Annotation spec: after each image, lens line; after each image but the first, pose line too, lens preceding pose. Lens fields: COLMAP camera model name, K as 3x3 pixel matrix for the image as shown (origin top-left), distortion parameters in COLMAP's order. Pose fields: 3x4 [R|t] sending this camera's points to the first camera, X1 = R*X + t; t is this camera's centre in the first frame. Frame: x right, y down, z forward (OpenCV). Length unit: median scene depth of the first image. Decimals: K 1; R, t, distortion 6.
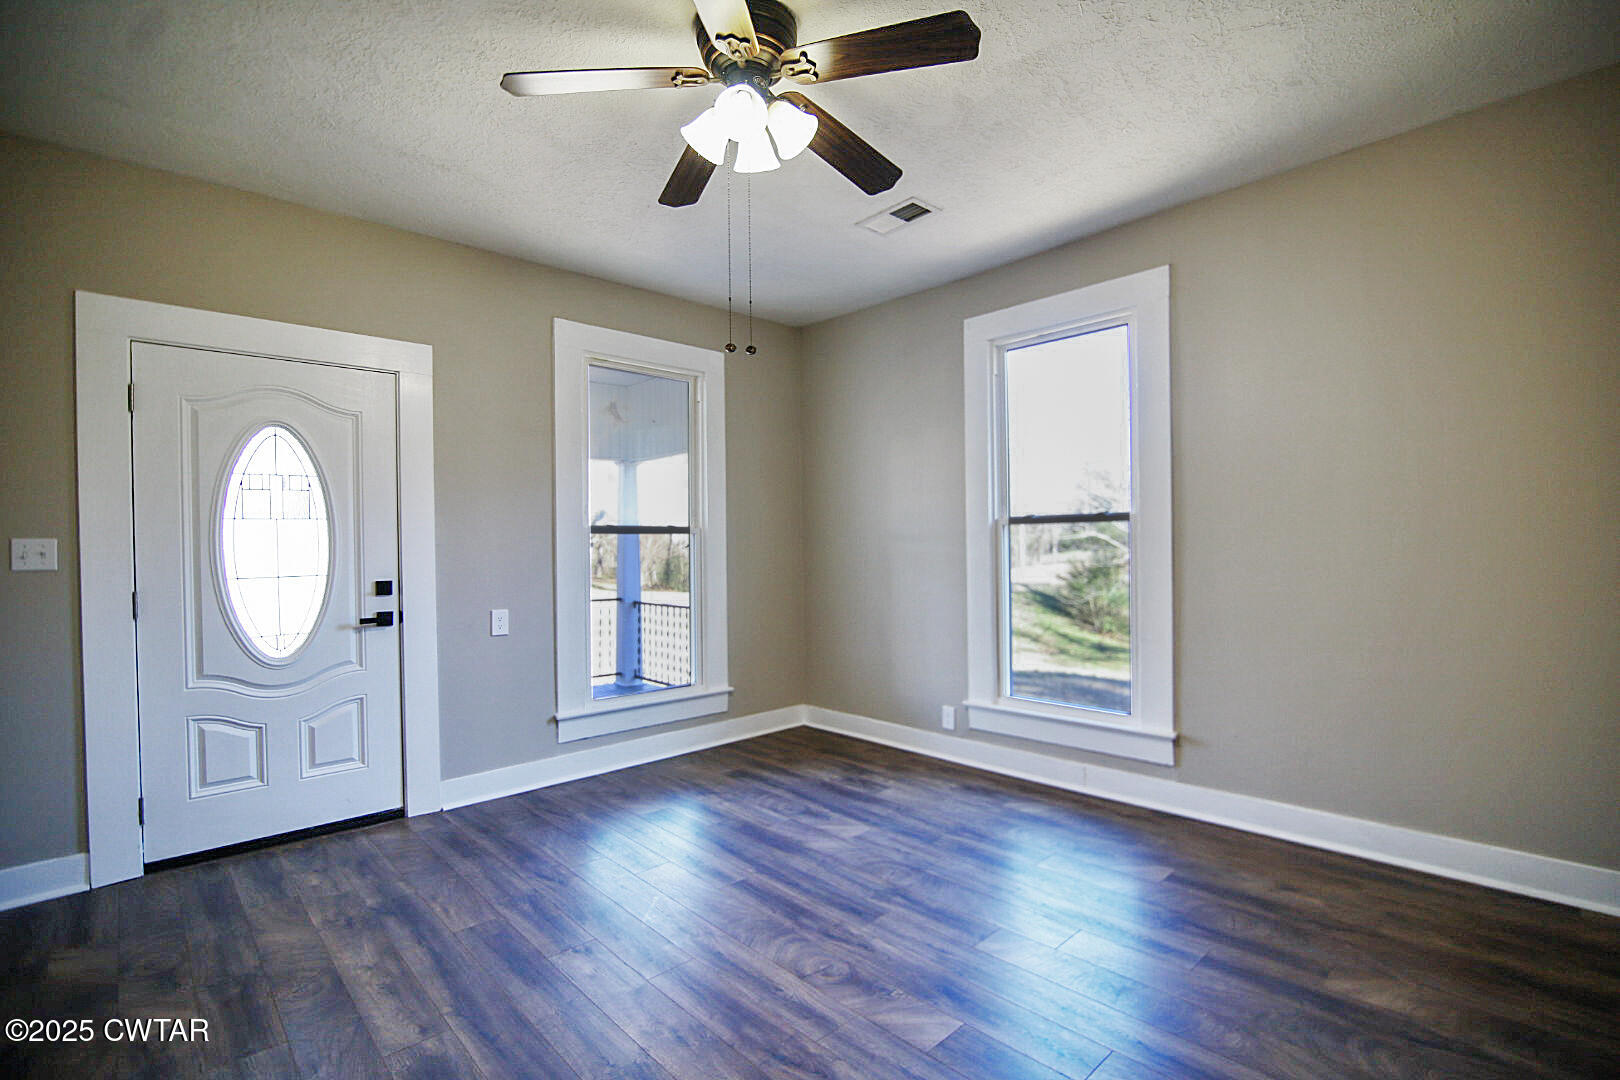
lens RADIAL K [[742.1, 0, 800.6], [0, 742.1, 550.3], [0, 0, 1]] dist [-0.002122, -0.000072]
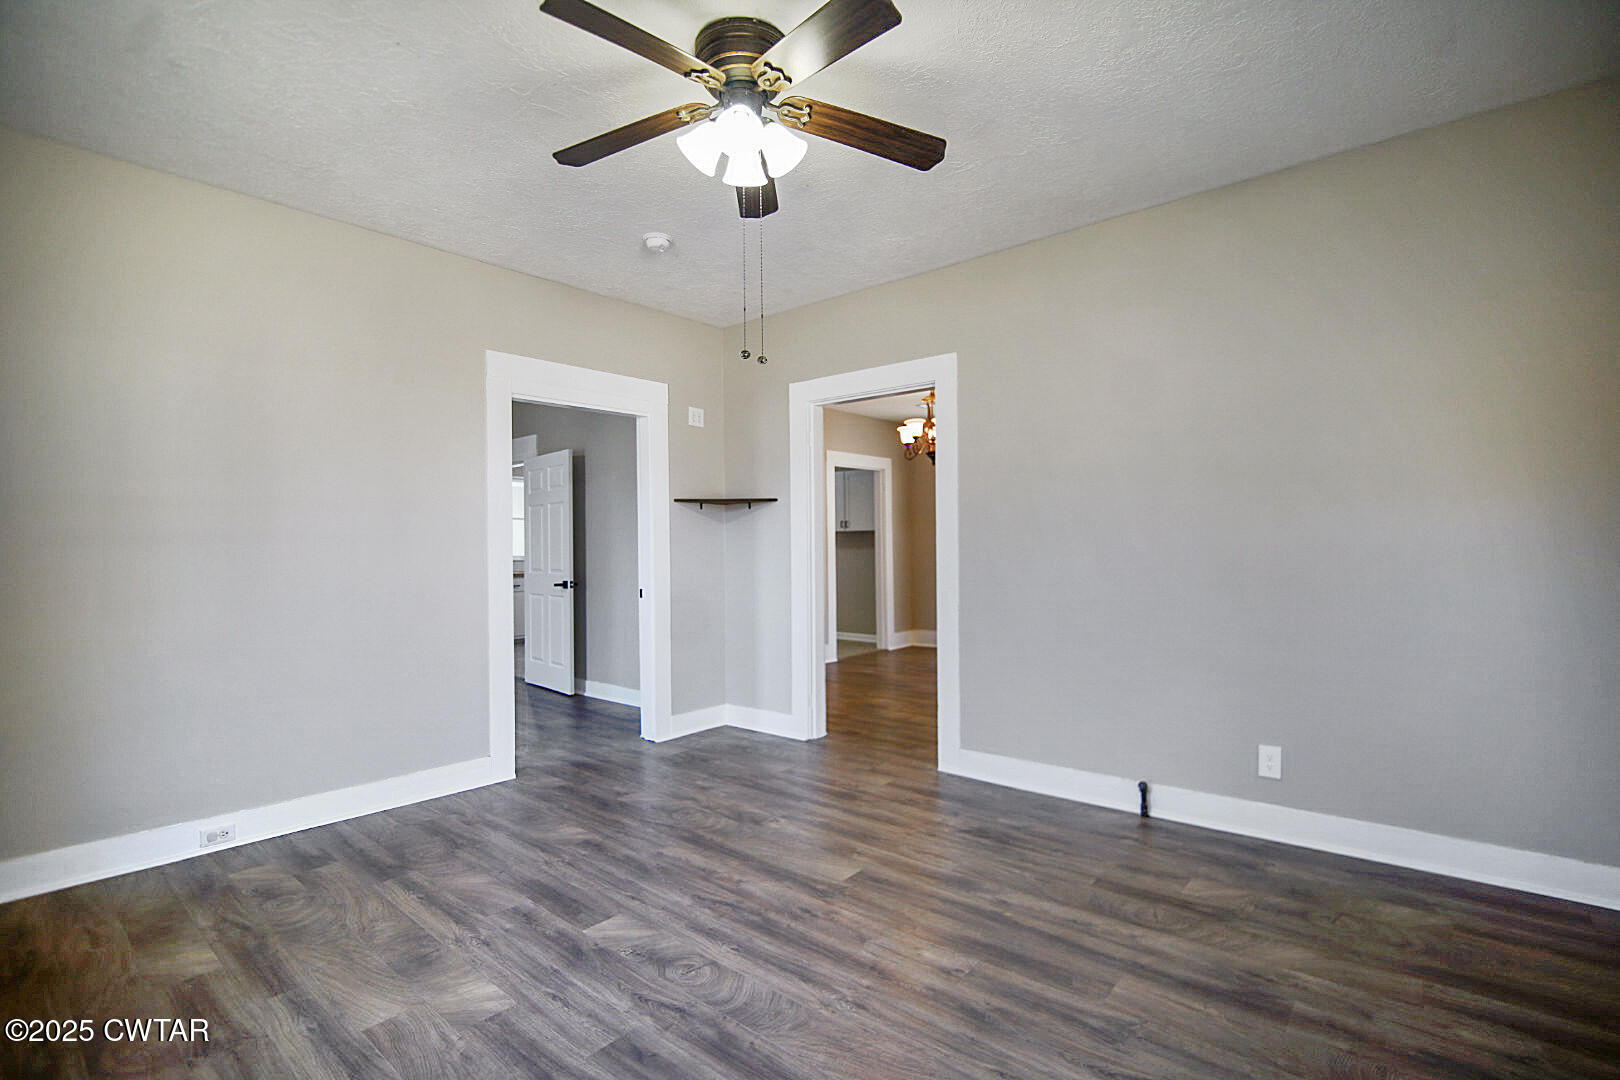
lens RADIAL K [[742.1, 0, 811.2], [0, 742.1, 539.5], [0, 0, 1]] dist [-0.002122, -0.000072]
pose [[-0.991366, 0.026958, -0.128322, -0.016043], [0.027426, 0.999622, -0.001881, -0.002356], [0.128223, -0.005384, -0.991731, 2.072601]]
